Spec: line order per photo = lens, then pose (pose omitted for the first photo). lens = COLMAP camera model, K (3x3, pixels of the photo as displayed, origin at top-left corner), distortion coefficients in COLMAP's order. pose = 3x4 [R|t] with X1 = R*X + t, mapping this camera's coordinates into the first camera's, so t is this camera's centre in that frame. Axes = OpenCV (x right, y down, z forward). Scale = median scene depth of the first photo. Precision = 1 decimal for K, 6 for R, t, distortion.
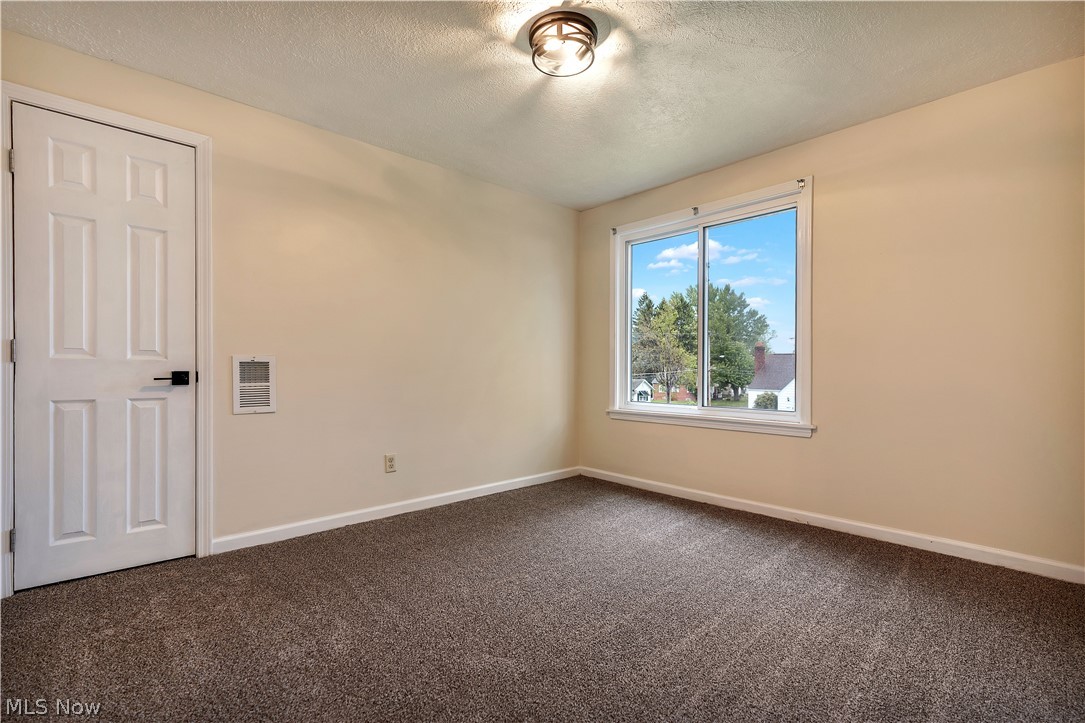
lens RADIAL K [[495.6, 0, 541.7], [0, 495.6, 371.6], [0, 0, 1]] dist [-0.007624, 0.003419]
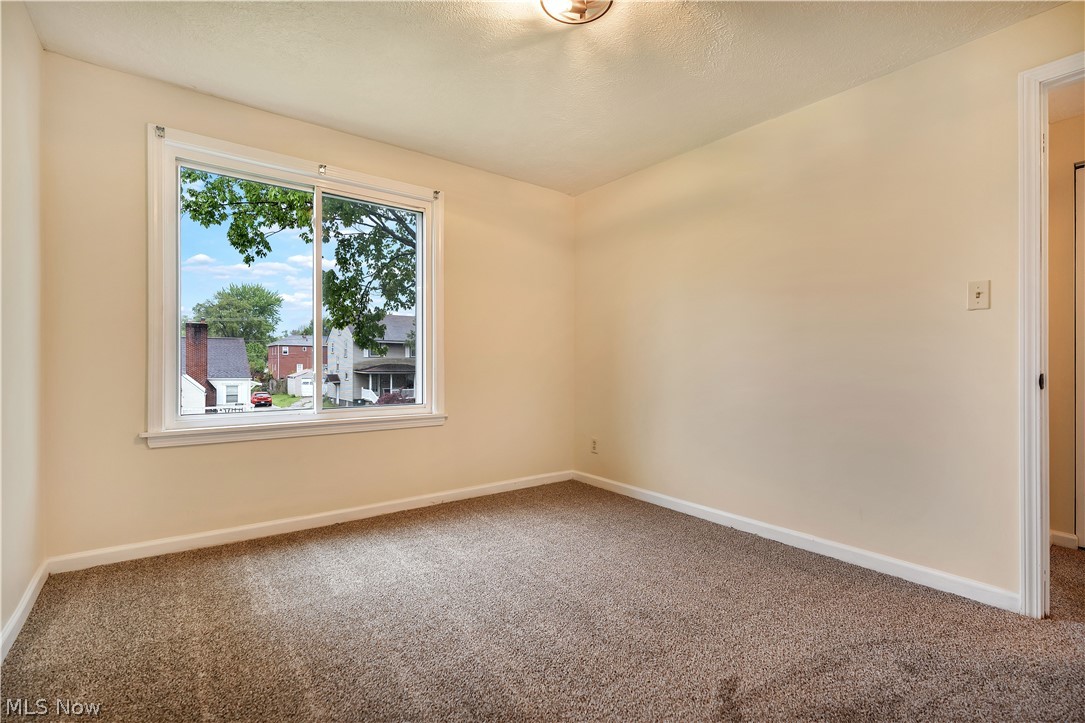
lens RADIAL K [[495.6, 0, 538.2], [0, 495.6, 359.6], [0, 0, 1]] dist [-0.007624, 0.003419]
pose [[0.088288, 0.005310, 0.996081, -0.622363], [0.002900, 0.999980, -0.005588, -0.008327], [-0.996091, 0.003382, 0.088271, 0.766917]]
